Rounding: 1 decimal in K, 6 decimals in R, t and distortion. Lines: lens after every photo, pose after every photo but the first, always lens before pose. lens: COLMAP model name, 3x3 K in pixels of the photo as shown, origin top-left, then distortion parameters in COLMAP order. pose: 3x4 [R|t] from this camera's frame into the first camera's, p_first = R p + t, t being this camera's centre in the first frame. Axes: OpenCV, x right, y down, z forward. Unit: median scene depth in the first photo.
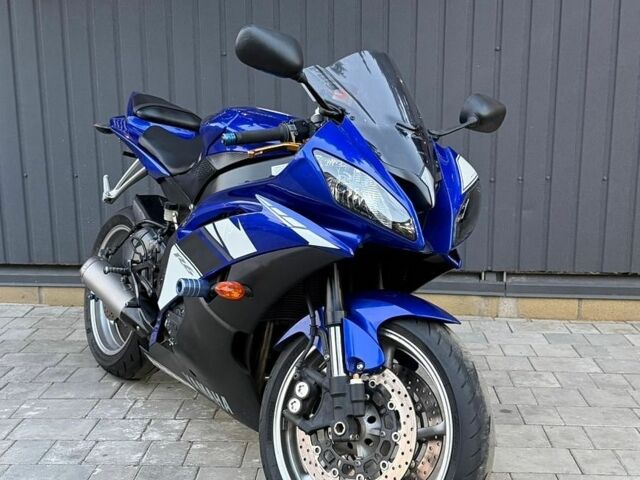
lens RADIAL K [[822.9, 0, 322.1], [0, 822.9, 248.4], [0, 0, 1]] dist [0.085589, -0.040351]
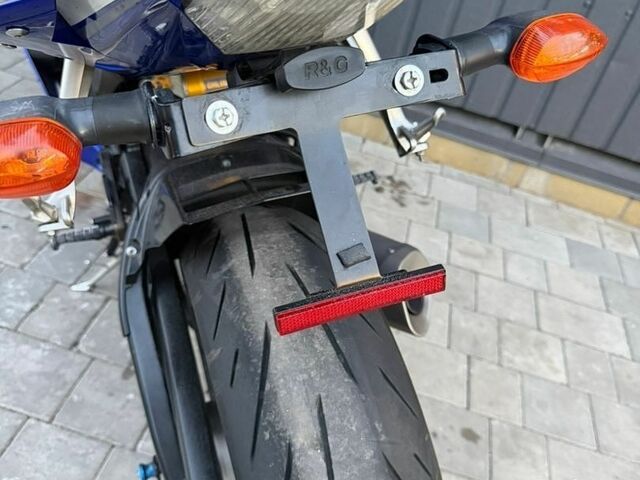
lens RADIAL K [[592.9, 0, 320.0], [0, 592.9, 240.0], [0, 0, 1]] dist [0.112432, -0.298520]
pose [[0.964064, 0.265450, -0.010786, 0.063034], [-0.233251, 0.865162, 0.443946, -0.088244], [0.127177, -0.425477, 0.895989, 0.523946]]
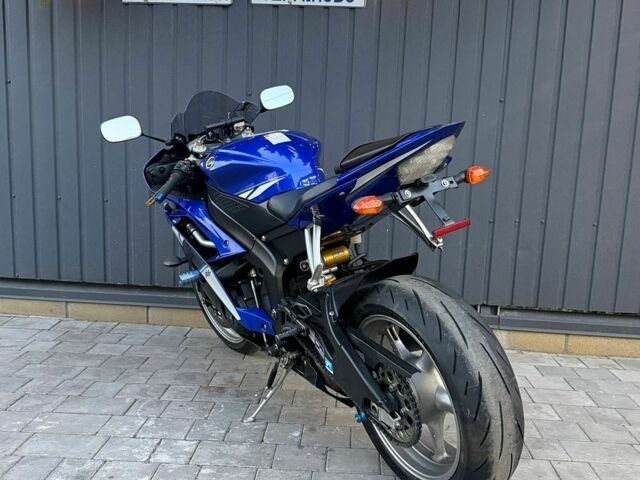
lens RADIAL K [[660.9, 0, 332.7], [0, 660.9, 265.1], [0, 0, 1]] dist [0.147720, -0.335918]
pose [[0.998766, 0.043894, 0.023224, -0.022237], [-0.043336, 0.998772, -0.024021, 0.005326], [-0.024250, 0.022985, 0.999442, 0.145605]]
